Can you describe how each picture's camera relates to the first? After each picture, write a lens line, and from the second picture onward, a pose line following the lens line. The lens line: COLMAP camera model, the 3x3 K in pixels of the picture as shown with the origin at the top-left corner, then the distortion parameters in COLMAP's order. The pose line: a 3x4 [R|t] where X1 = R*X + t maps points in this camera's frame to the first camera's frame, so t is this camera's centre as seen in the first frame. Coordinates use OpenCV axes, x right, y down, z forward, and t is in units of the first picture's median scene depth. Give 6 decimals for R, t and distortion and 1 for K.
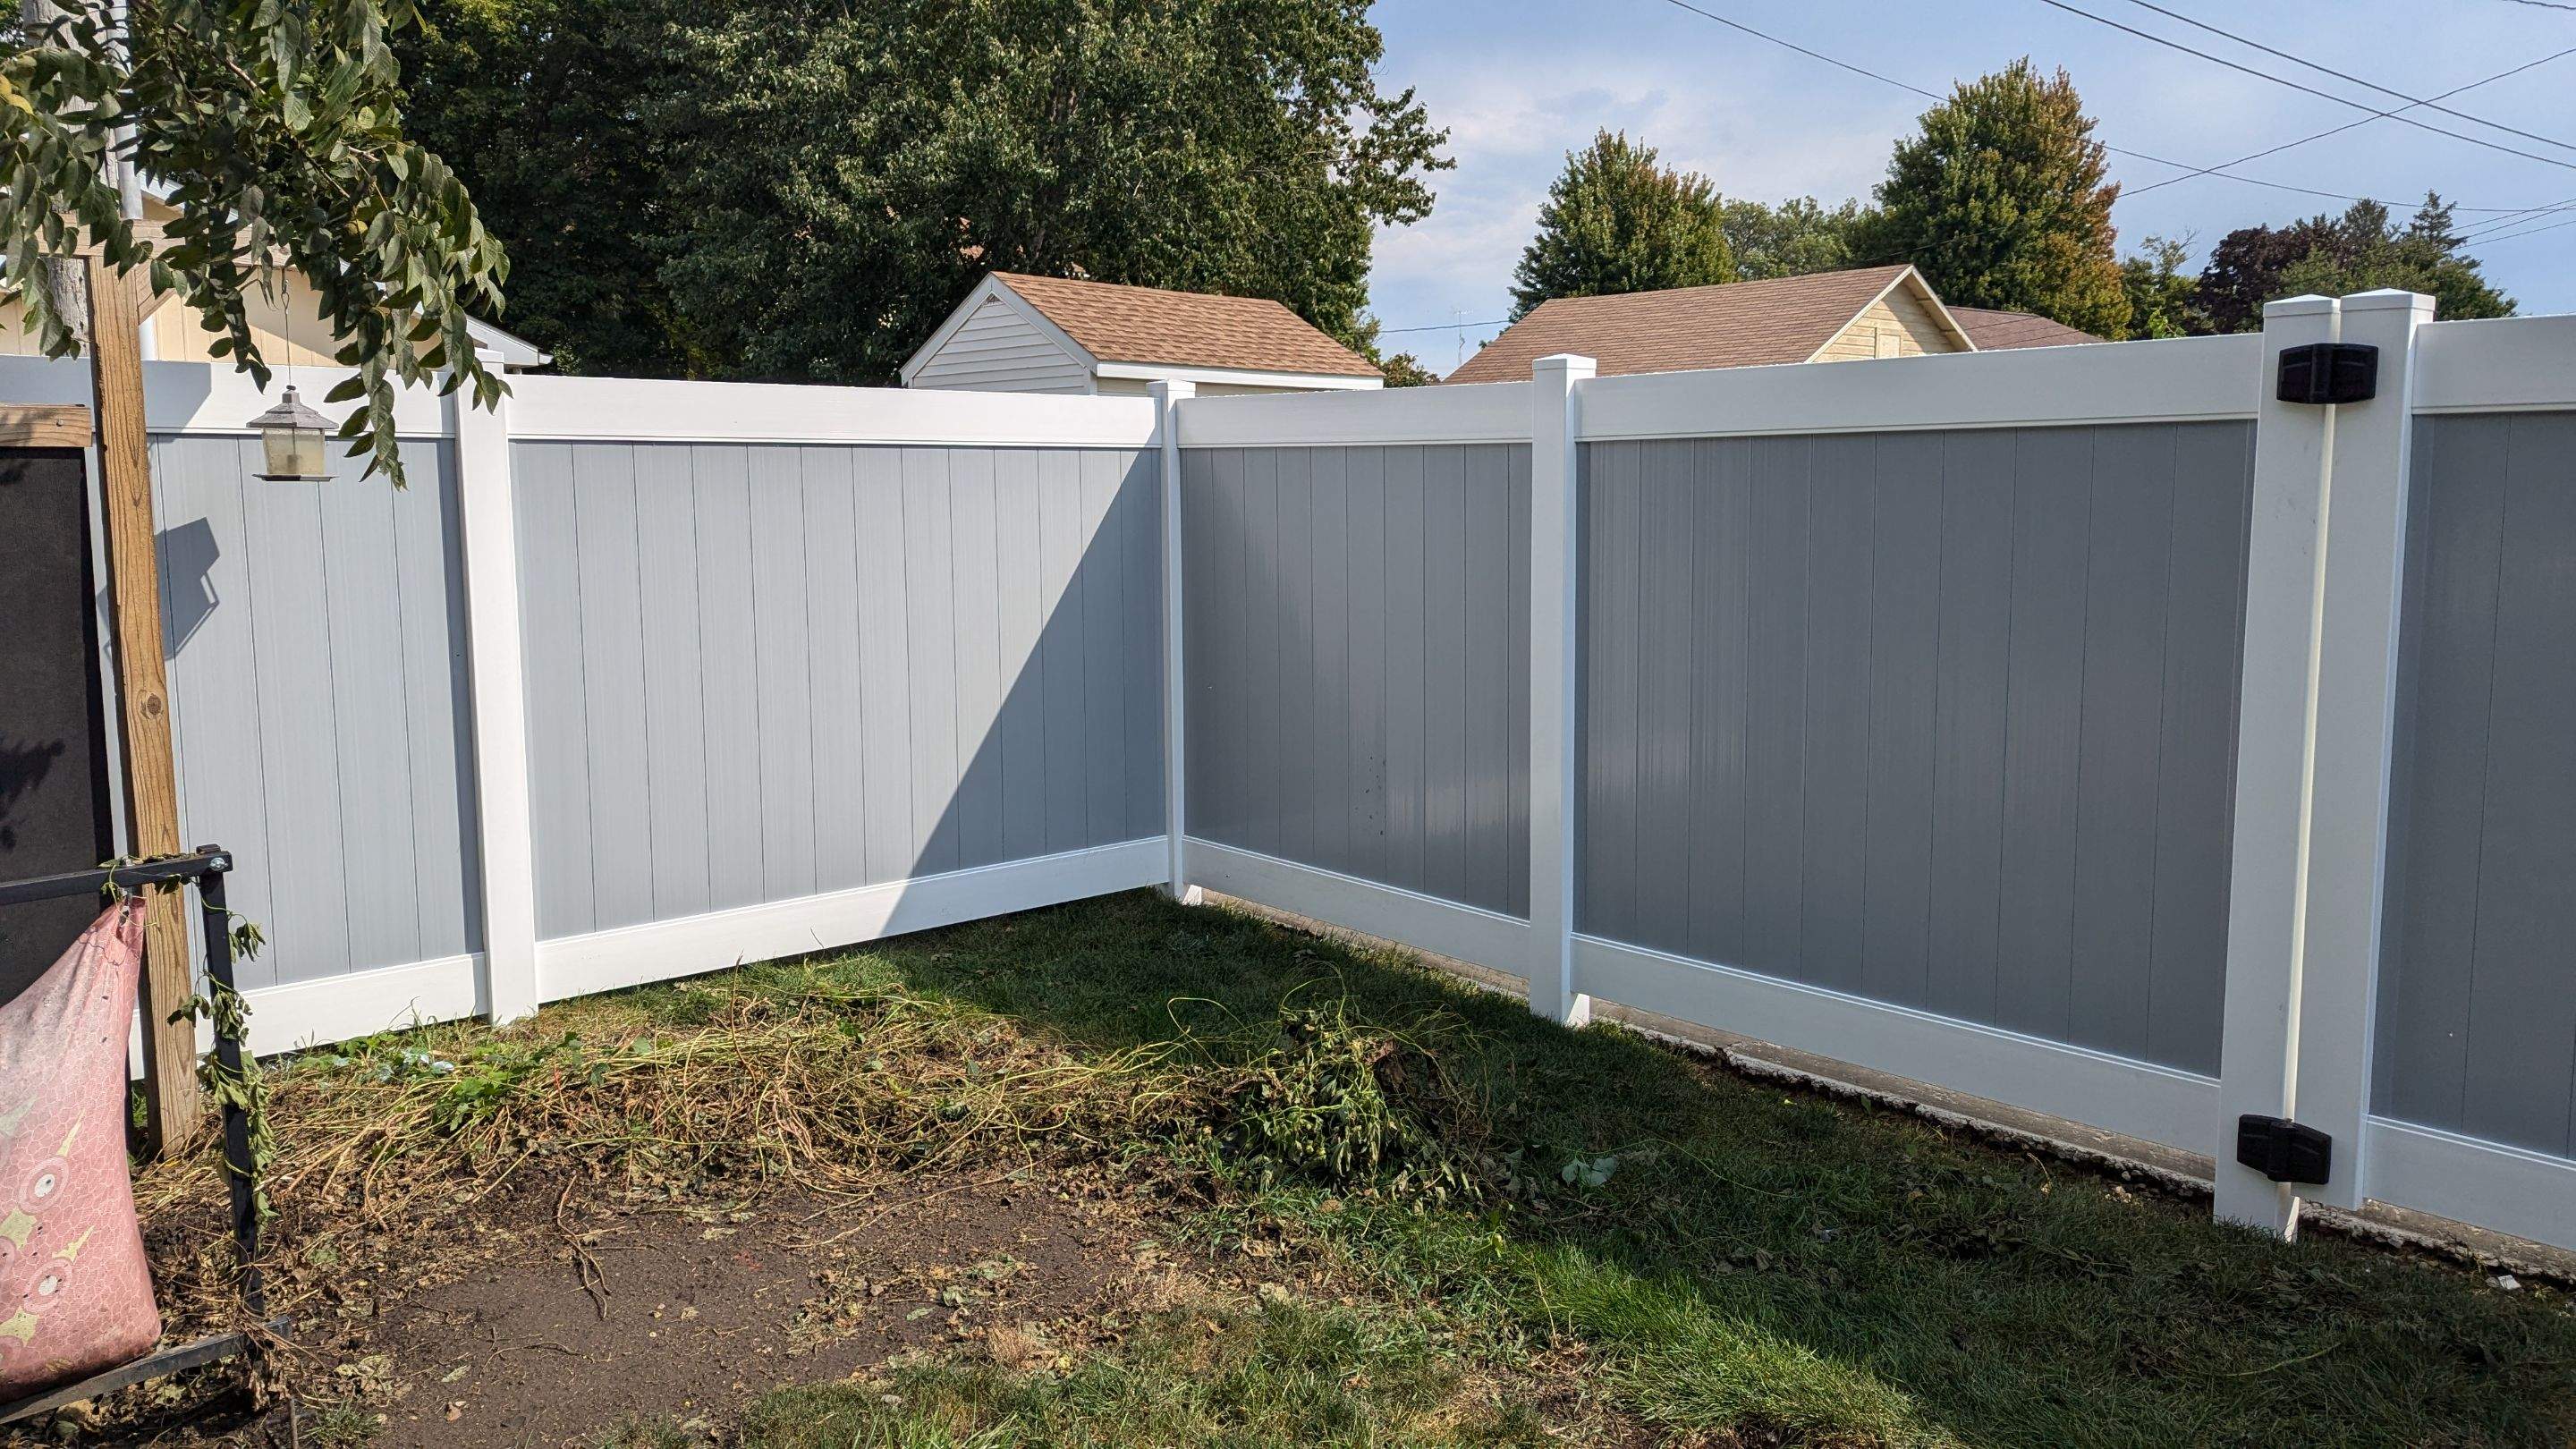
lens RADIAL K [[1823.8, 0, 1277.4], [0, 1823.8, 699.4], [0, 0, 1]] dist [0.061506, -0.061780]
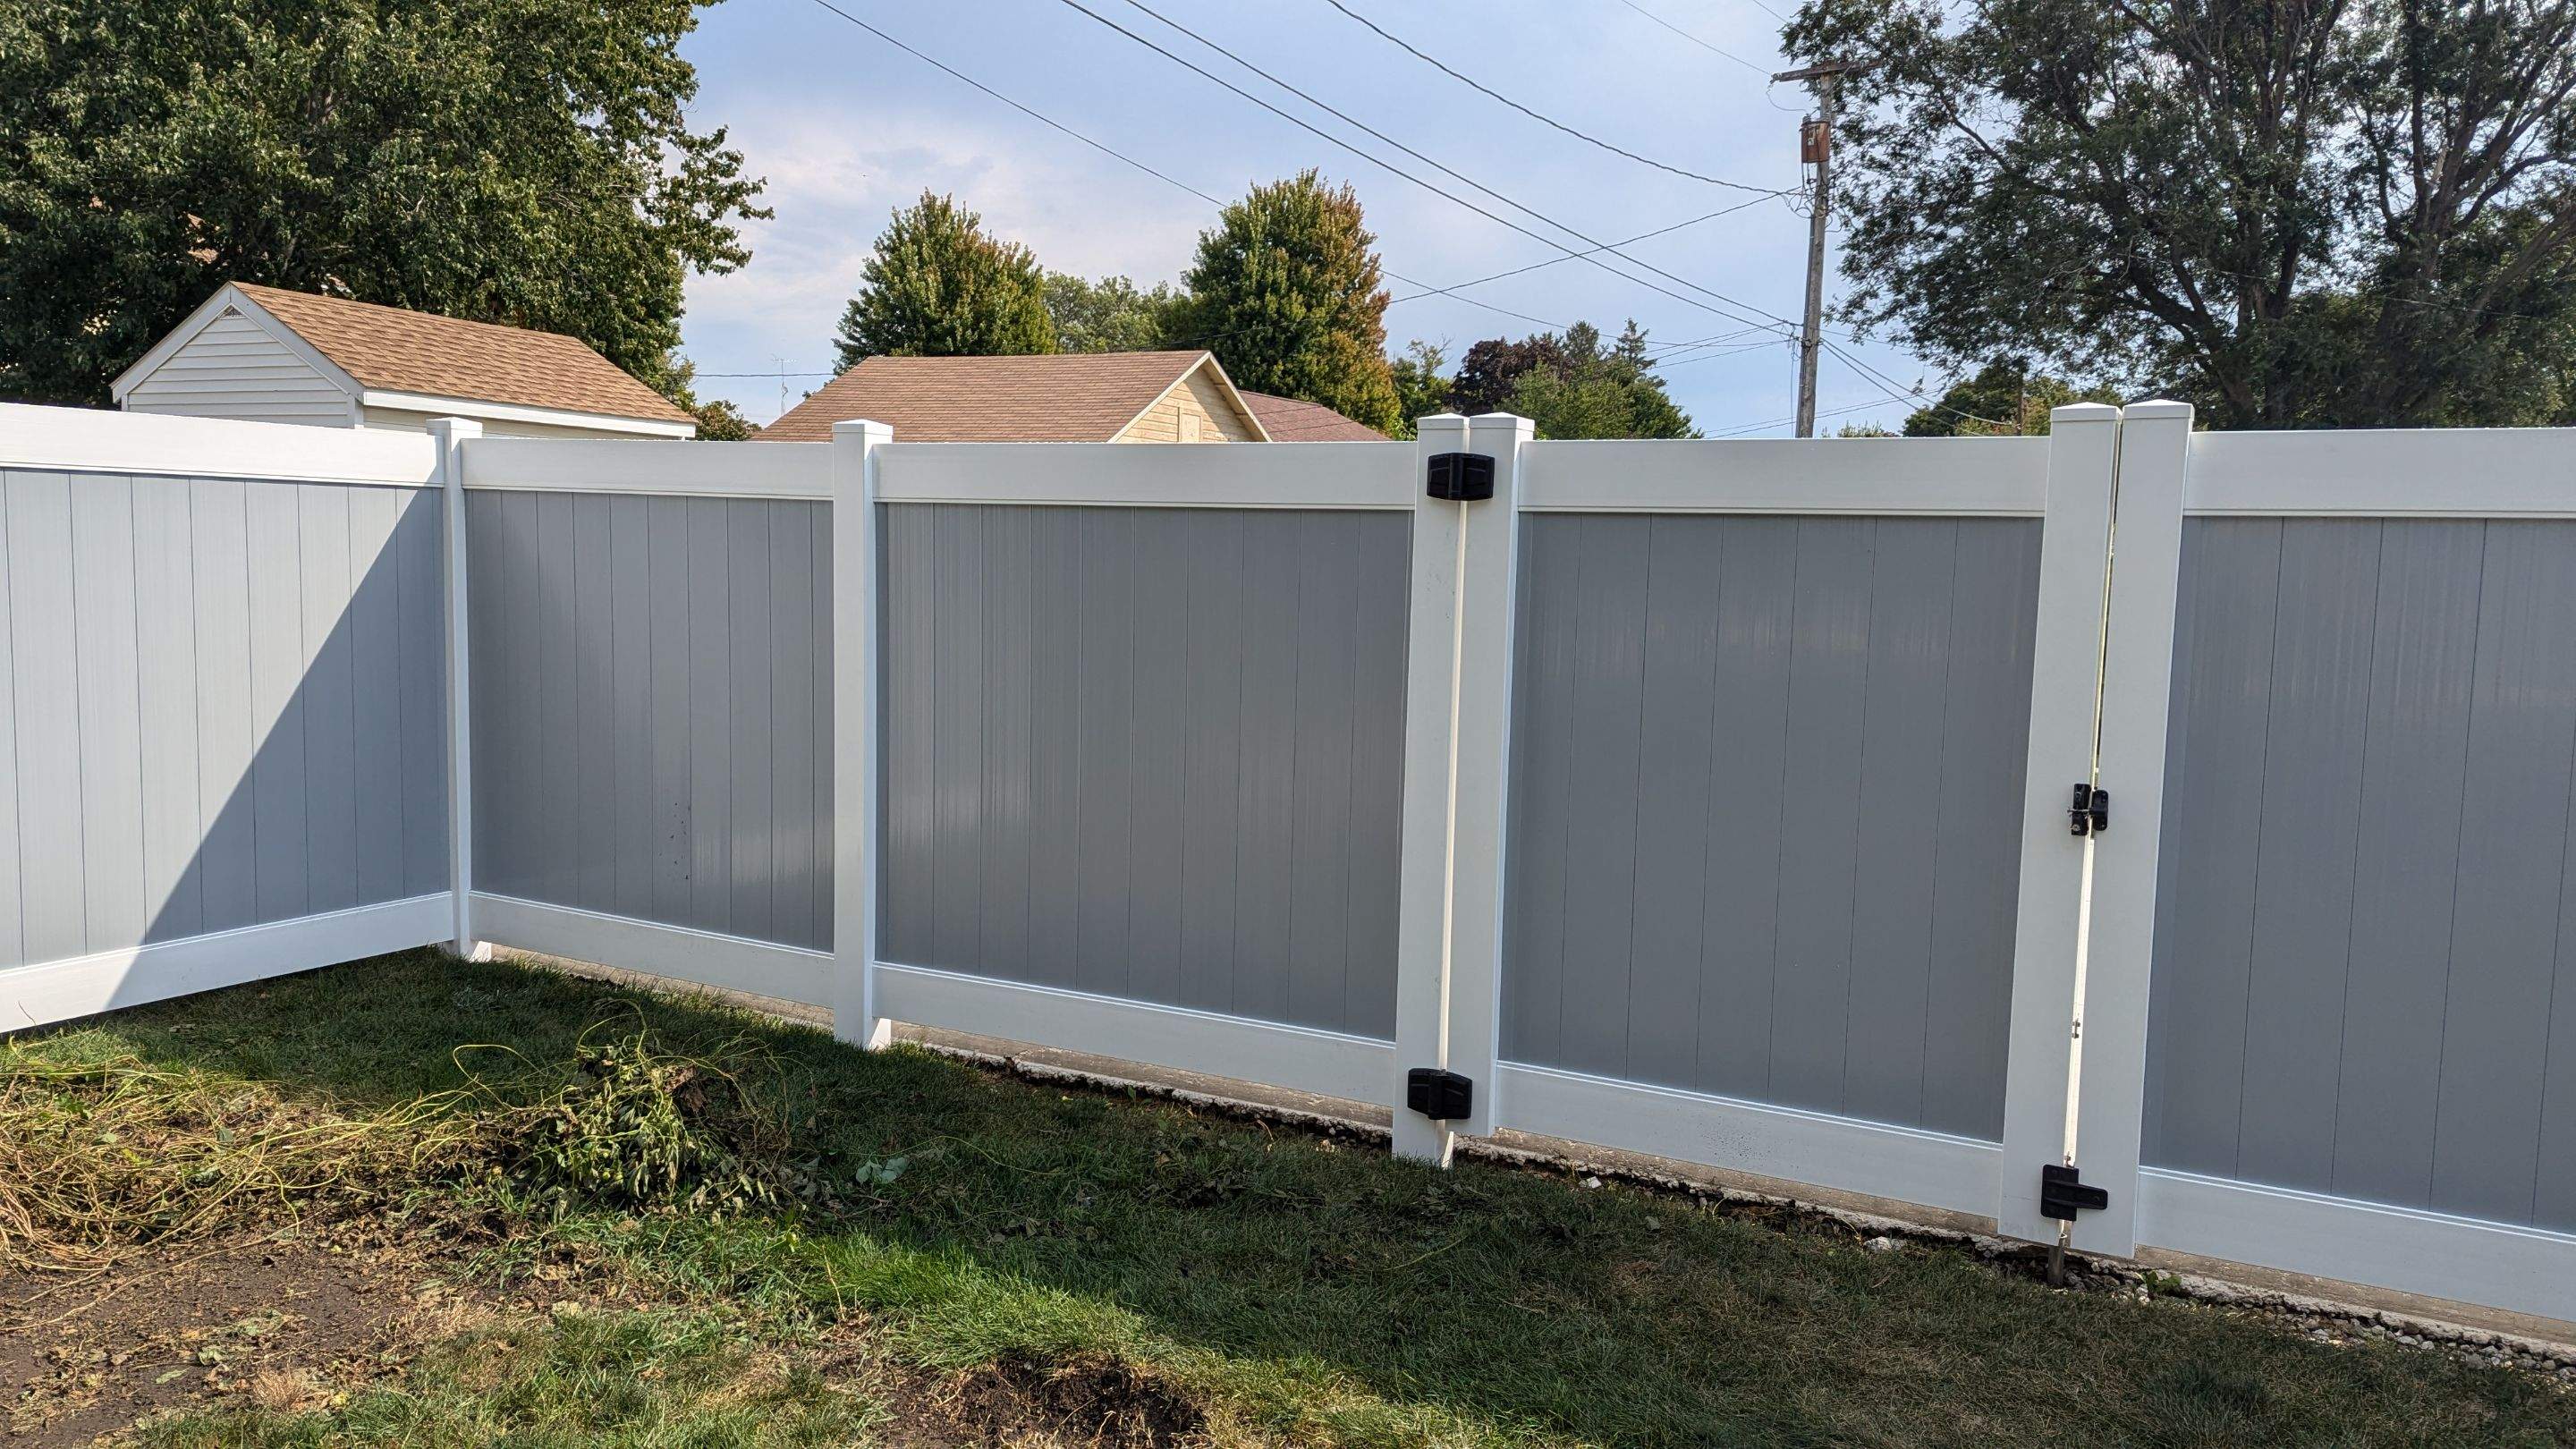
lens RADIAL K [[1825.0, 0, 1276.6], [0, 1825.0, 720.2], [0, 0, 1]] dist [0.067302, -0.070767]
pose [[0.935325, -0.001750, 0.353785, 0.003483], [0.009074, 0.999777, -0.019044, 0.011185], [-0.353673, 0.021022, 0.935133, -0.099540]]
